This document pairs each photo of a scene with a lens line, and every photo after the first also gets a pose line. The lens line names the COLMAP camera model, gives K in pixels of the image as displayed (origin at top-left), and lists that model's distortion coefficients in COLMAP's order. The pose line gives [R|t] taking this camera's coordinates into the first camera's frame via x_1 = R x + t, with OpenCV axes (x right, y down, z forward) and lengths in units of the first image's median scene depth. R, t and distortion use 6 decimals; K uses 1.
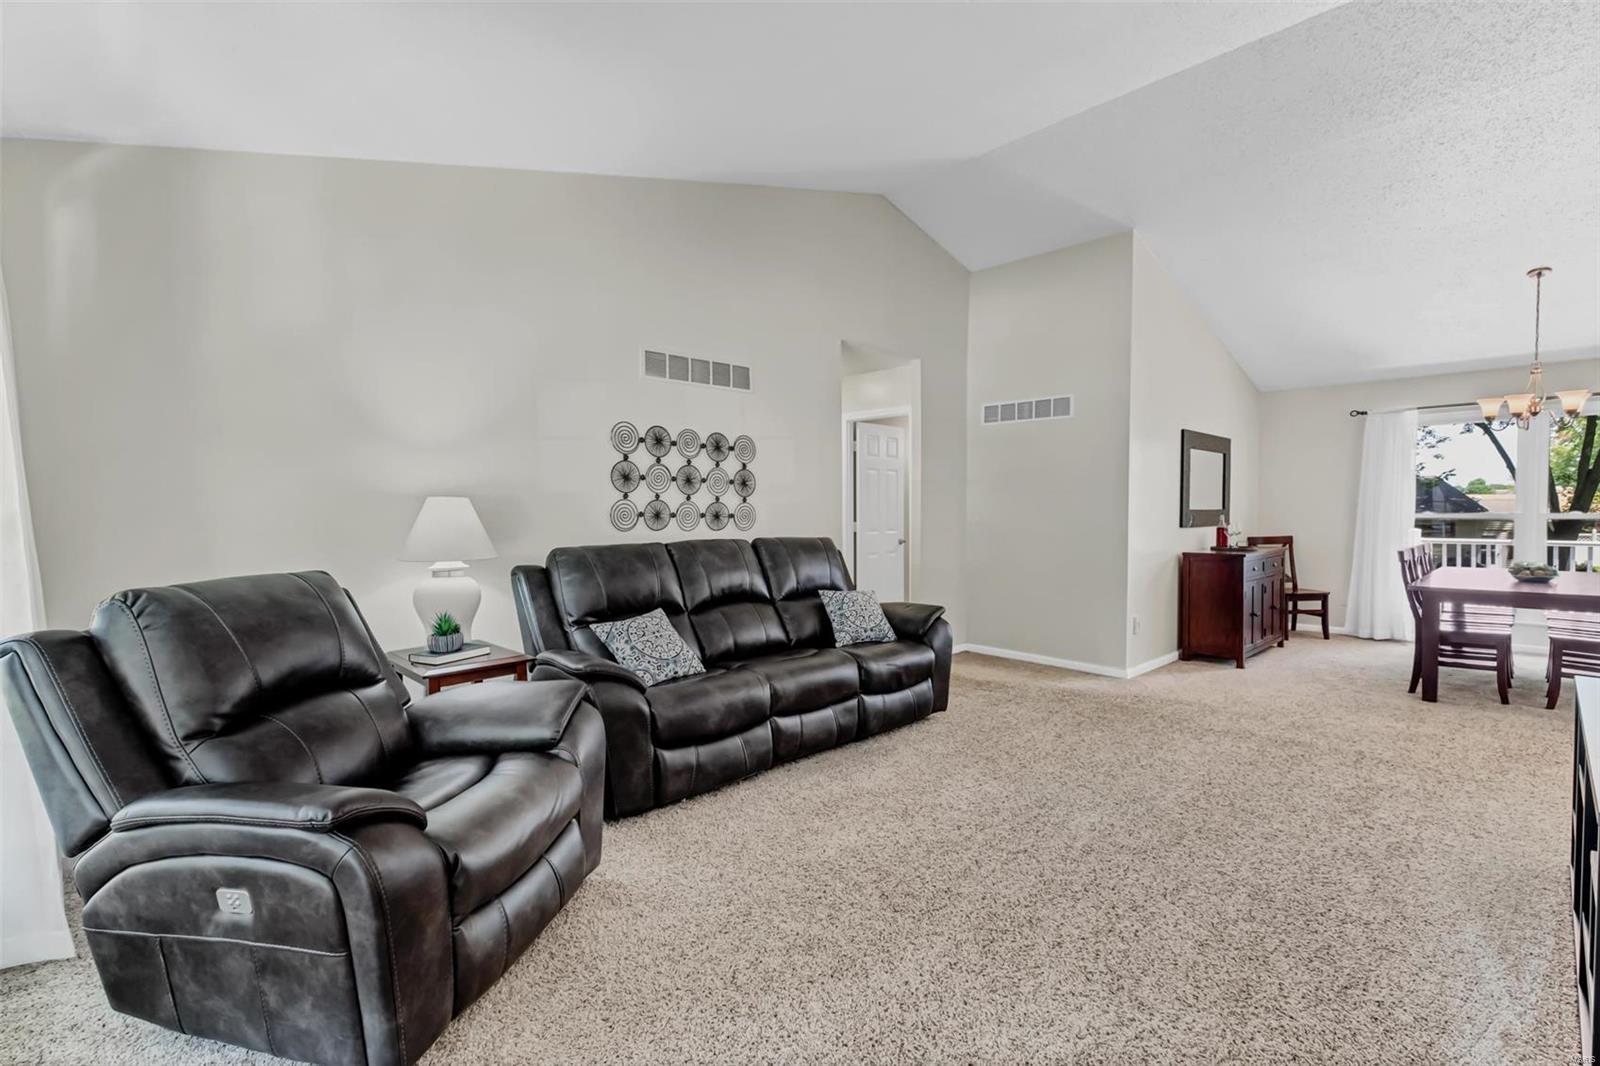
lens RADIAL K [[707.1, 0, 802.7], [0, 707.1, 527.5], [0, 0, 1]] dist [0.005175, 0.000413]
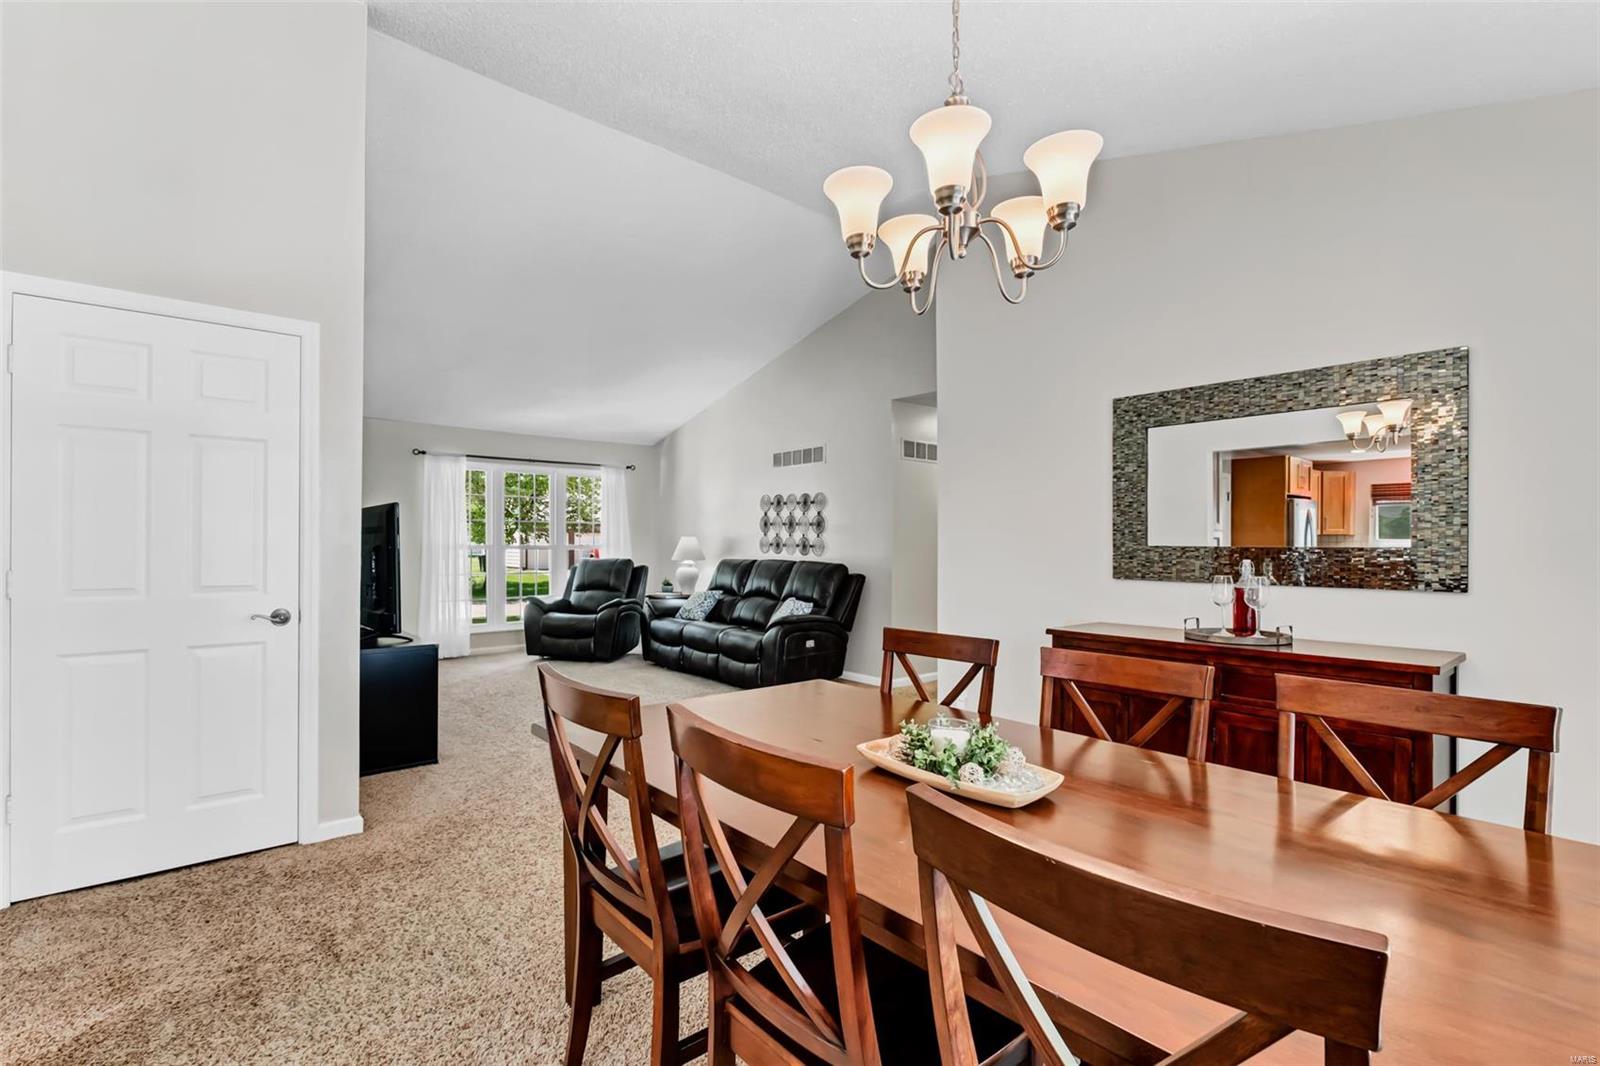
lens RADIAL K [[755.5, 0, 797.5], [0, 755.5, 544.5], [0, 0, 1]] dist [-0.002671, -0.000121]
pose [[-0.057284, 0.001347, -0.998357, 1.630824], [-0.036812, 0.999316, 0.003461, -0.026341], [0.997679, 0.036950, -0.057195, 1.128245]]
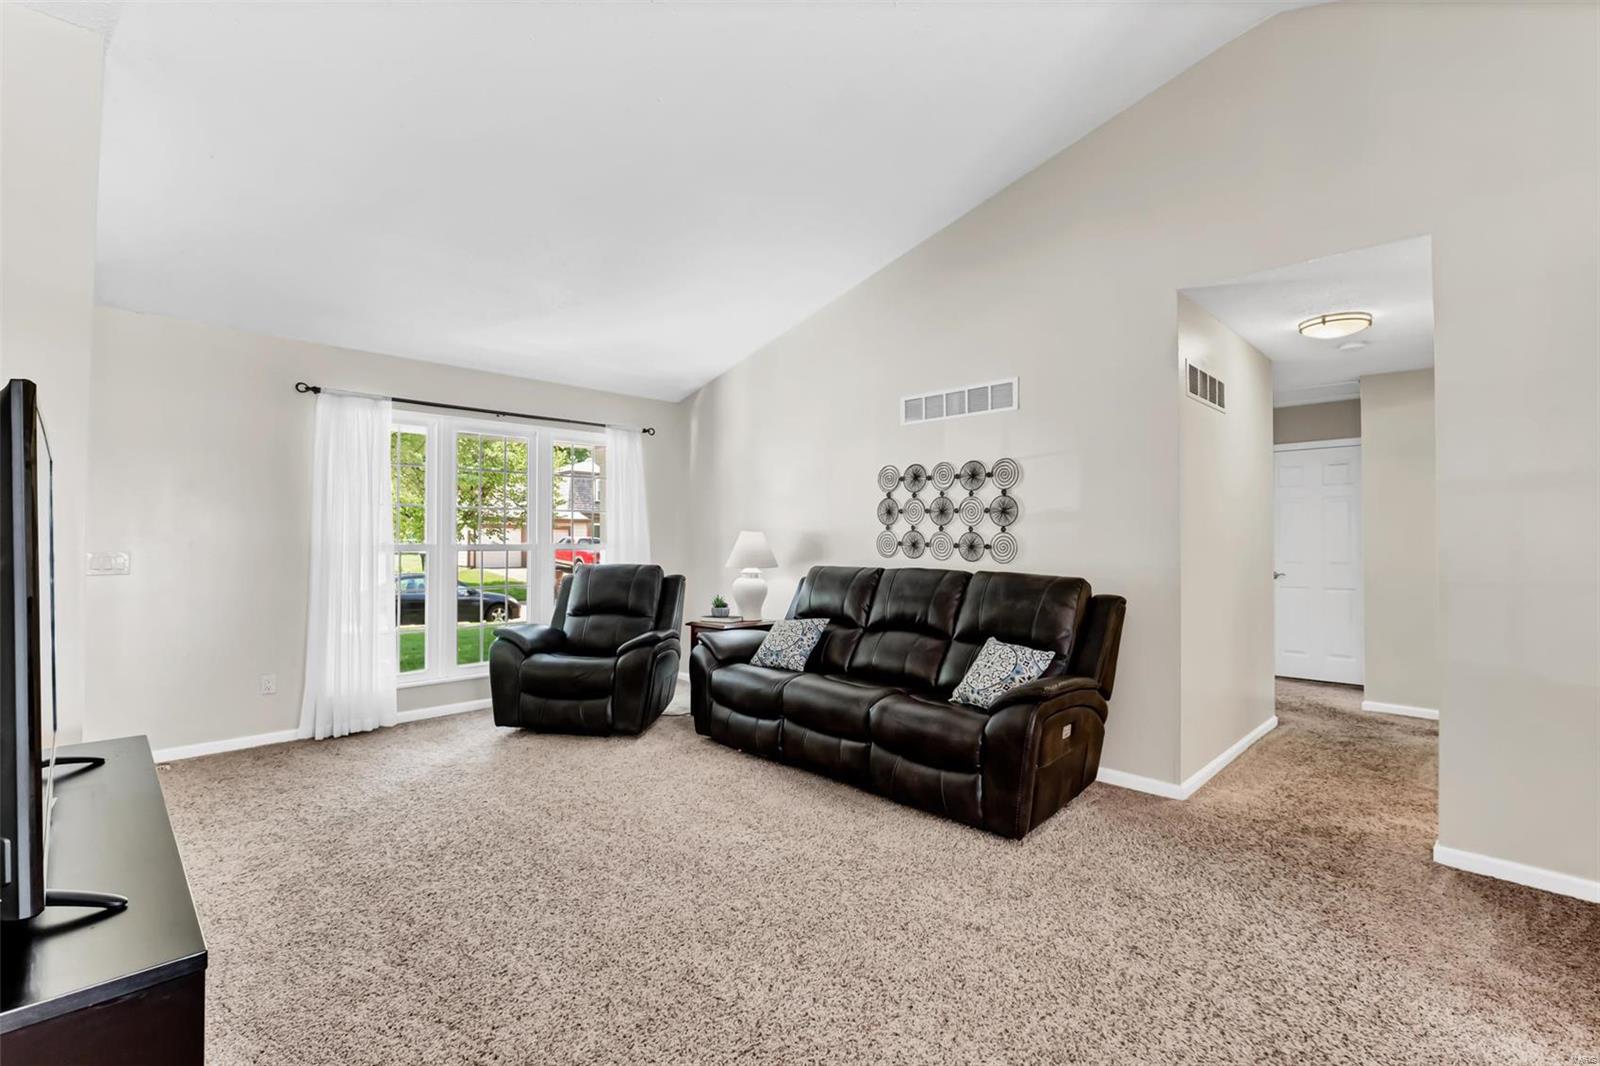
lens RADIAL K [[707.1, 0, 810.0], [0, 707.1, 532.8], [0, 0, 1]] dist [0.005175, 0.000413]
pose [[0.048170, -0.011328, -0.998775, 0.871554], [-0.037065, 0.999227, -0.013120, -0.014719], [0.998151, 0.037651, 0.047712, 0.764386]]
